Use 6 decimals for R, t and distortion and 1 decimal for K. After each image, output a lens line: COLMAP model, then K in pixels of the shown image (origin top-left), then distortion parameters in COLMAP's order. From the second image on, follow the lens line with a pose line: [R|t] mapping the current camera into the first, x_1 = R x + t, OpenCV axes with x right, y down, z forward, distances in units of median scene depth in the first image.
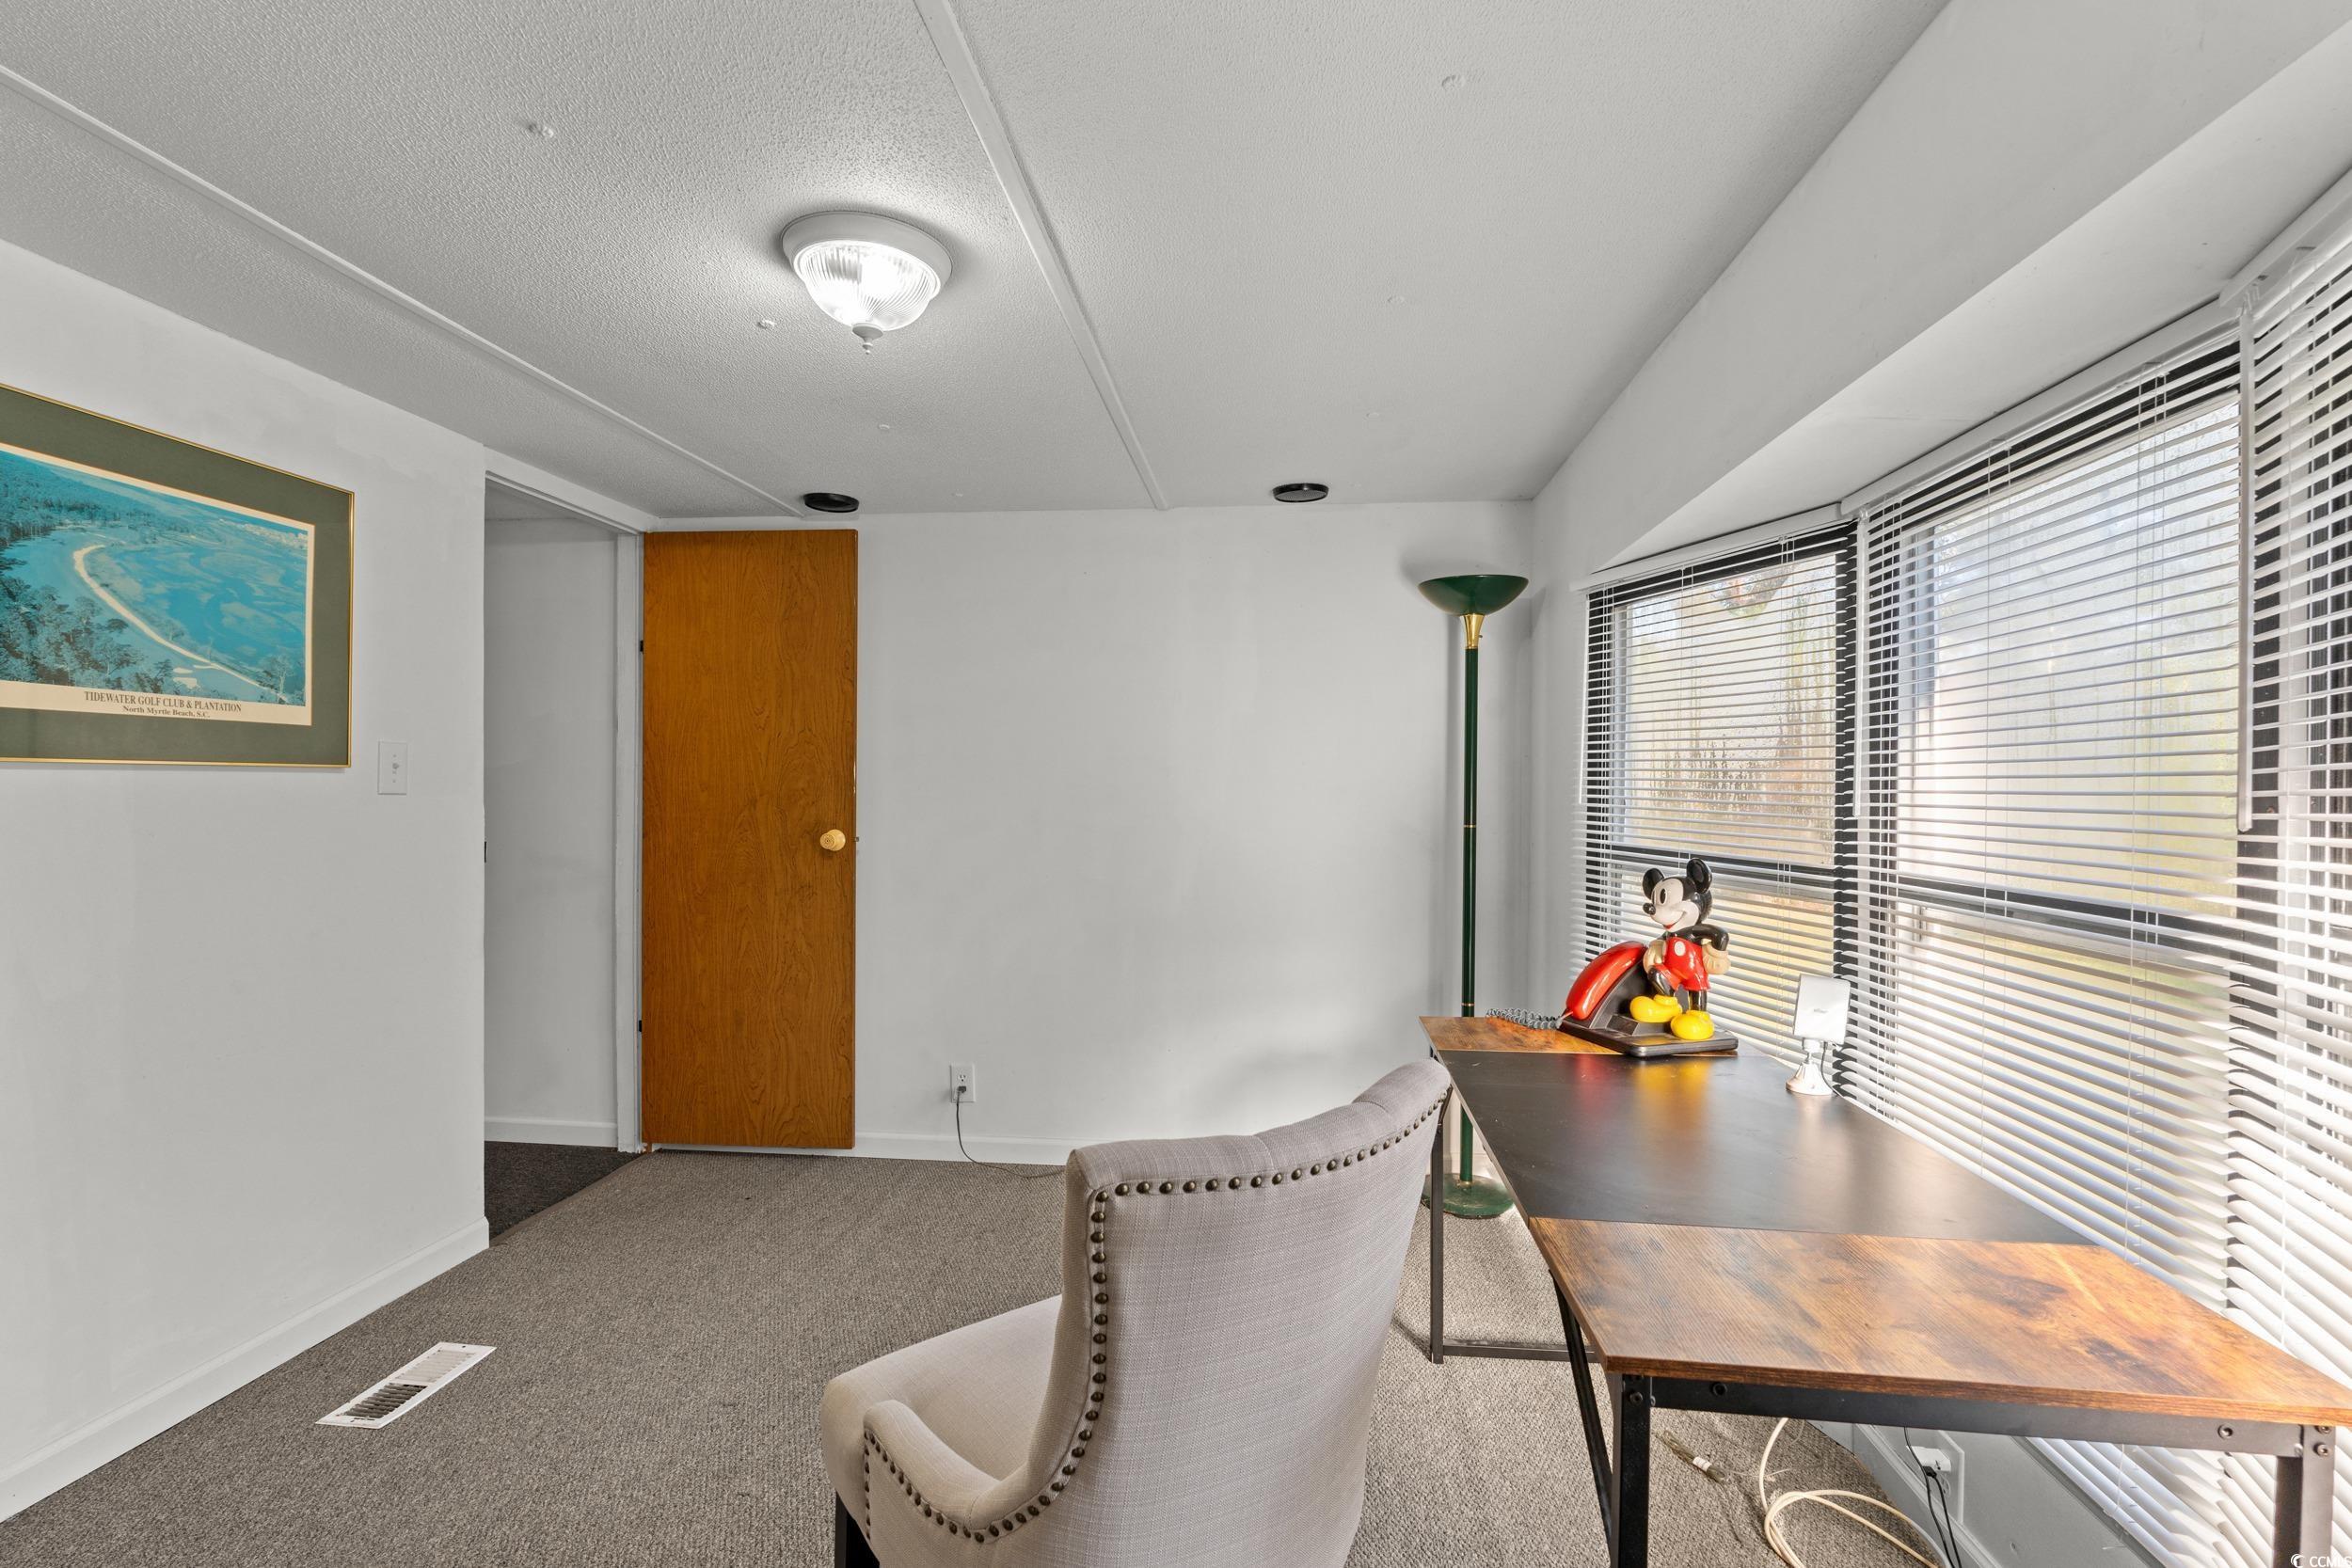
lens RADIAL K [[1052.2, 0, 1196.1], [0, 1052.2, 799.4], [0, 0, 1]] dist [-0.000923, 0.000604]
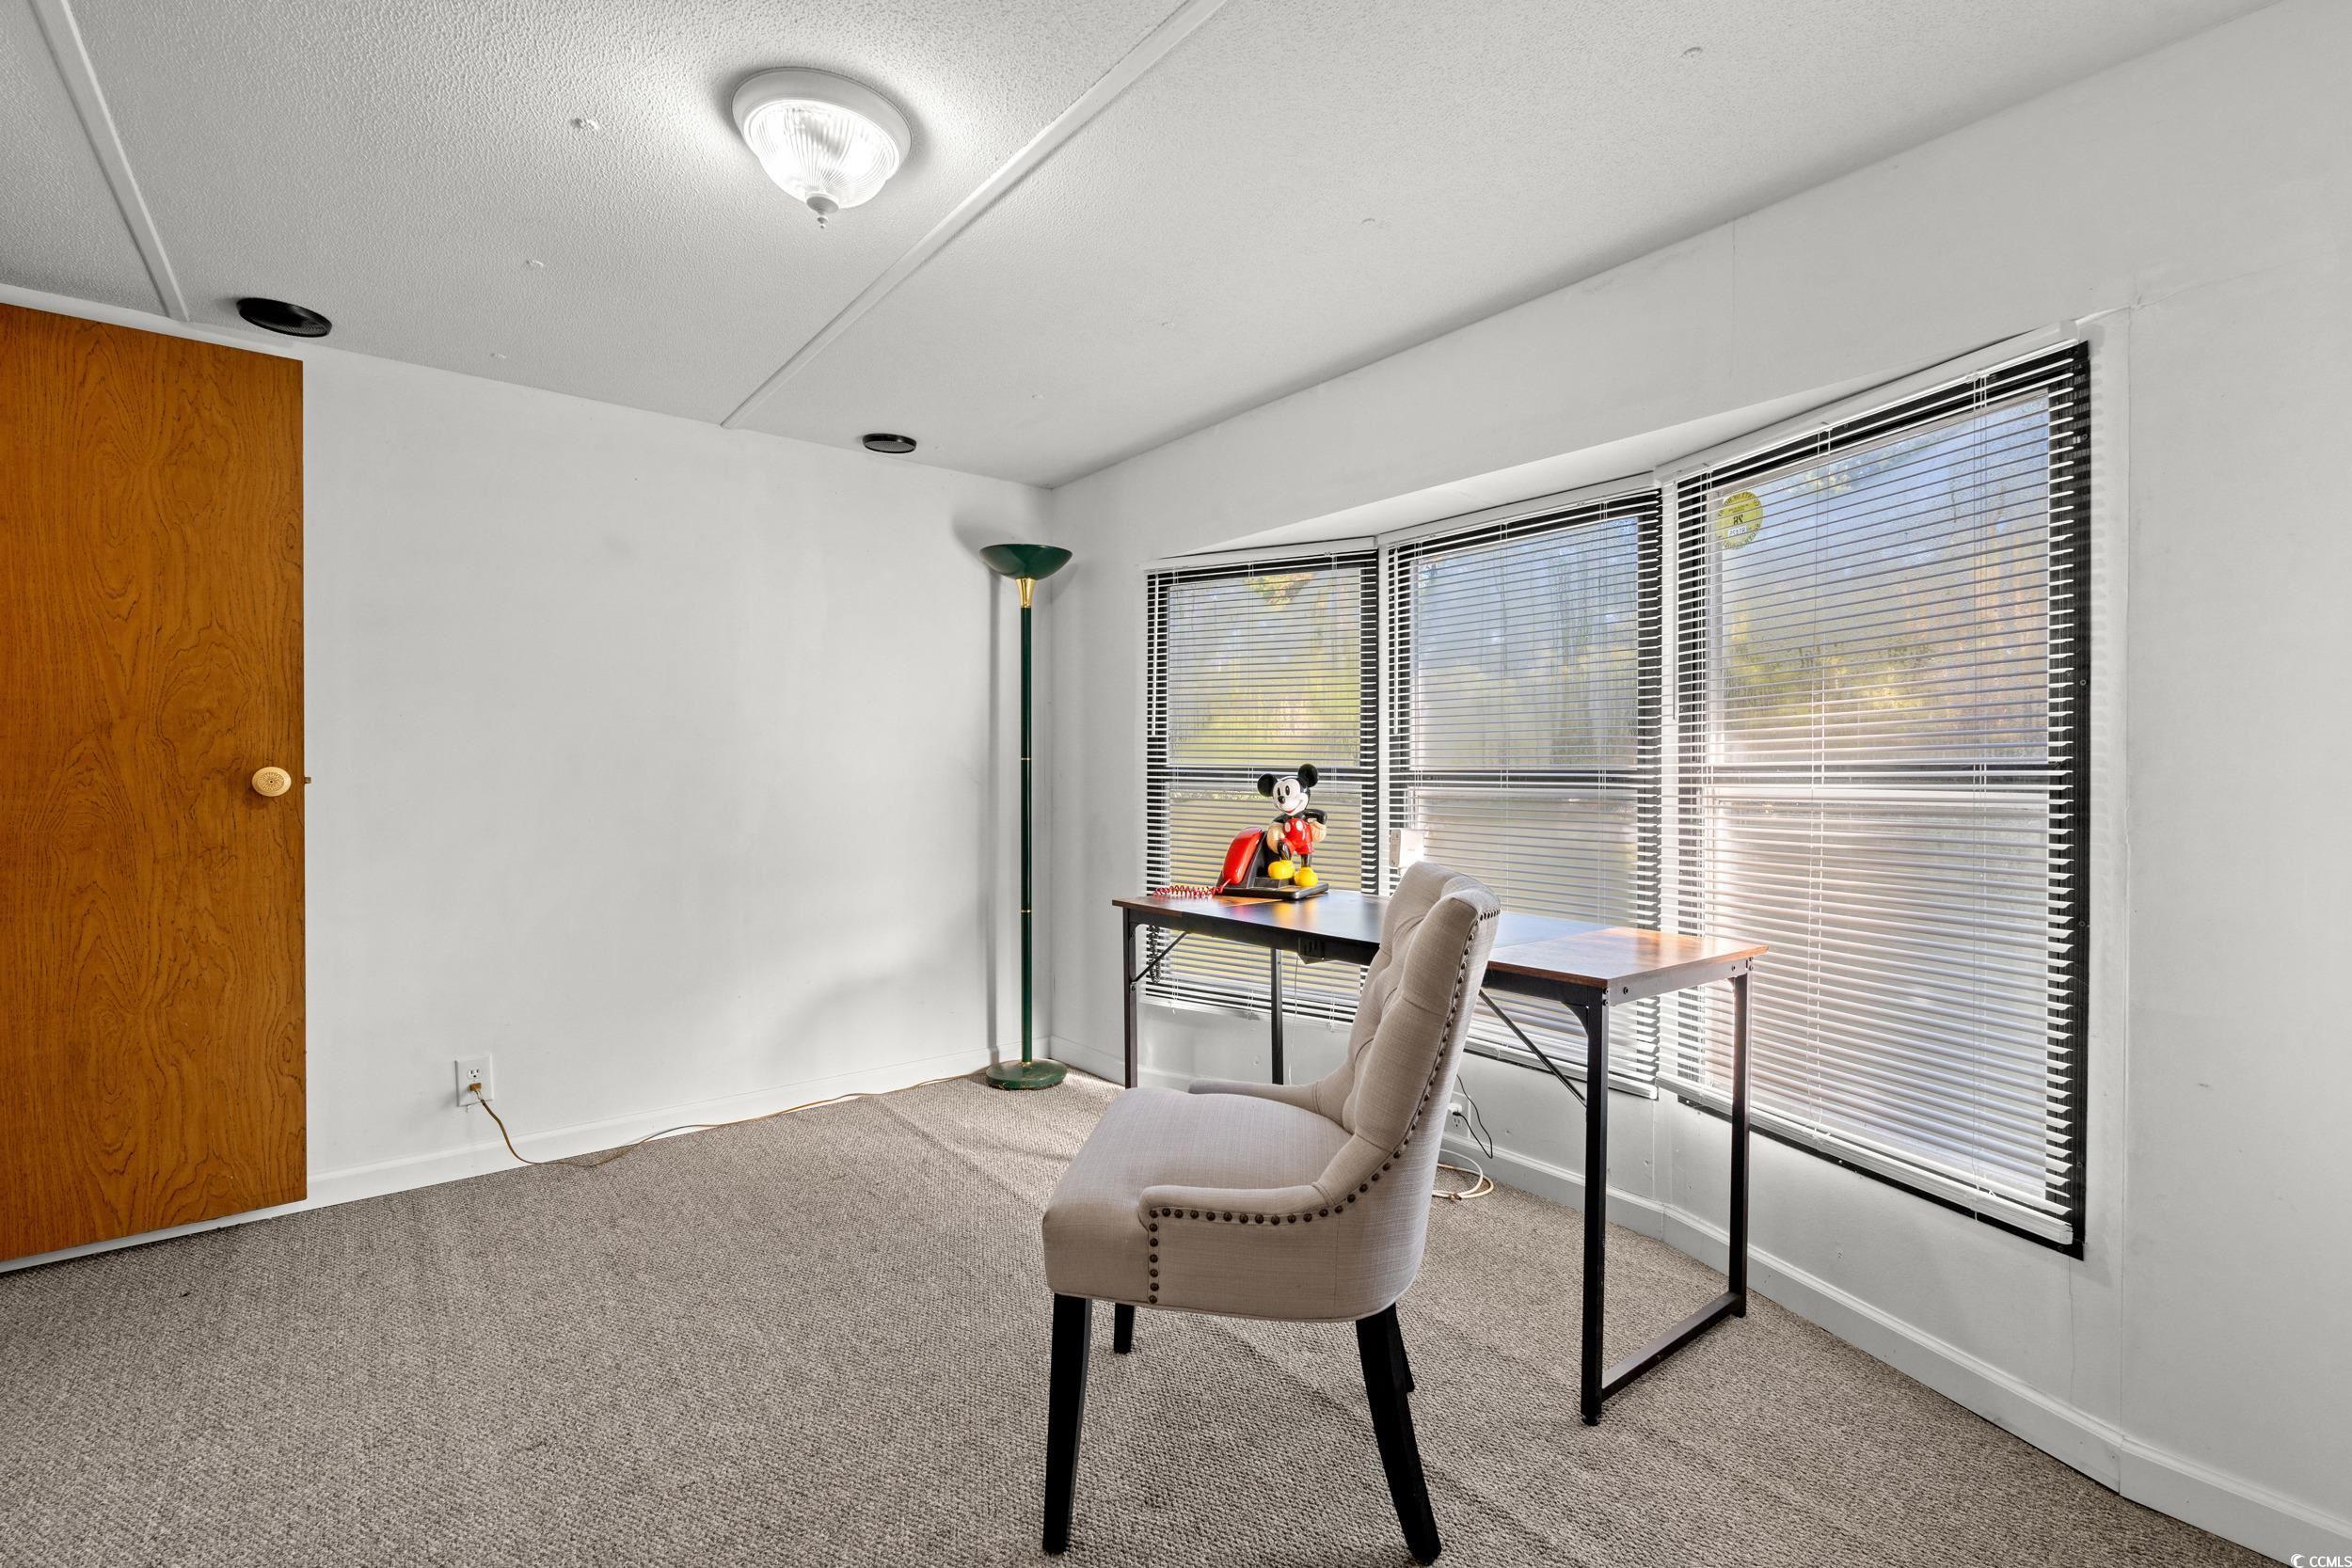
lens RADIAL K [[1041.5, 0, 1155.4], [0, 1041.5, 780.5], [0, 0, 1]] dist [0.000581, -0.000167]
pose [[0.718542, -0.011928, 0.695381, -0.417335], [0.010746, 0.999924, 0.006048, 0.041273], [-0.695400, 0.003126, 0.718616, 0.058955]]
